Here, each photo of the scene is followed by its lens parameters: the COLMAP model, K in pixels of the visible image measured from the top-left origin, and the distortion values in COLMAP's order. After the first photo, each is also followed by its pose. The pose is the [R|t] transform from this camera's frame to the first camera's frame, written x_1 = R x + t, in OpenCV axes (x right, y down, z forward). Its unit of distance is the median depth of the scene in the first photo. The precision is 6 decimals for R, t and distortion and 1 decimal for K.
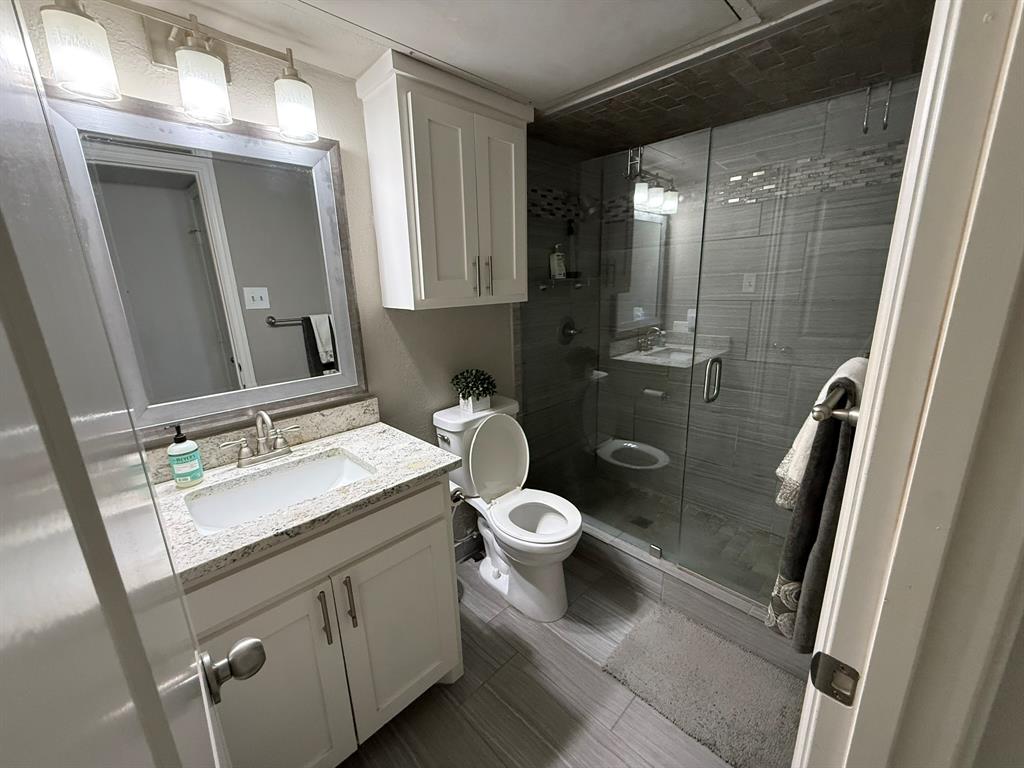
lens RADIAL K [[407.7, 0, 511.2], [0, 407.7, 383.9], [0, 0, 1]] dist [-0.000262, 0.000382]
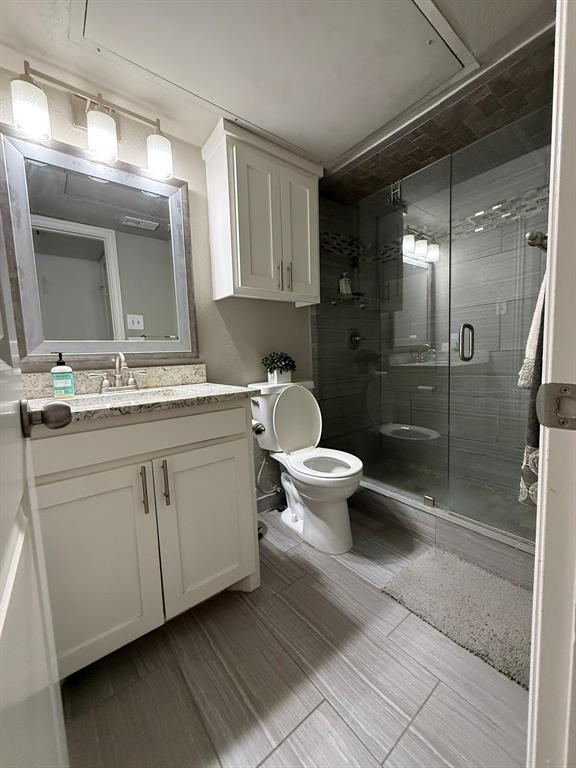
lens RADIAL K [[305.8, 0, 288.5], [0, 305.8, 381.5], [0, 0, 1]] dist [-0.000262, 0.000382]
pose [[0.993617, 0.001373, -0.112799, 0.063838], [-0.018321, 0.988614, -0.149356, 0.258733], [0.111310, 0.150469, 0.982328, 0.049172]]
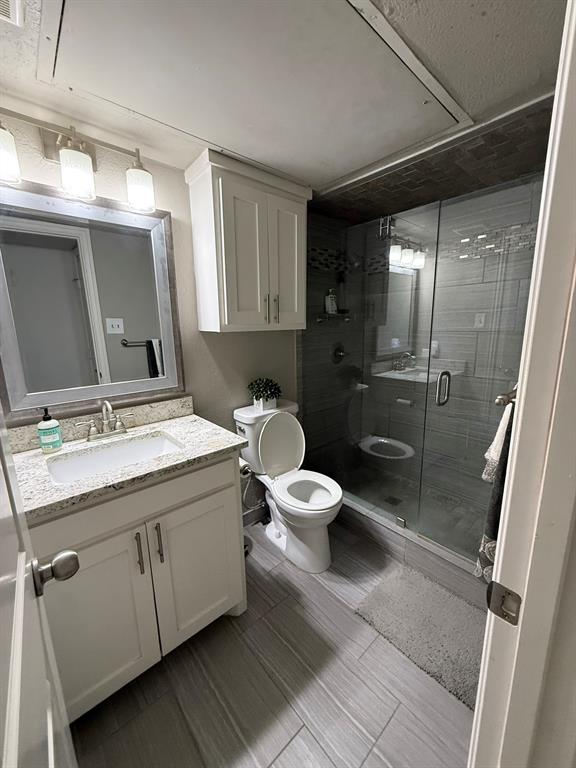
lens RADIAL K [[305.8, 0, 288.4], [0, 305.8, 382.4], [0, 0, 1]] dist [-0.000262, 0.000382]
pose [[0.998255, 0.023272, -0.054263, 0.052198], [-0.026004, 0.998401, -0.050189, 0.033745], [0.053008, 0.051512, 0.997265, -0.005957]]
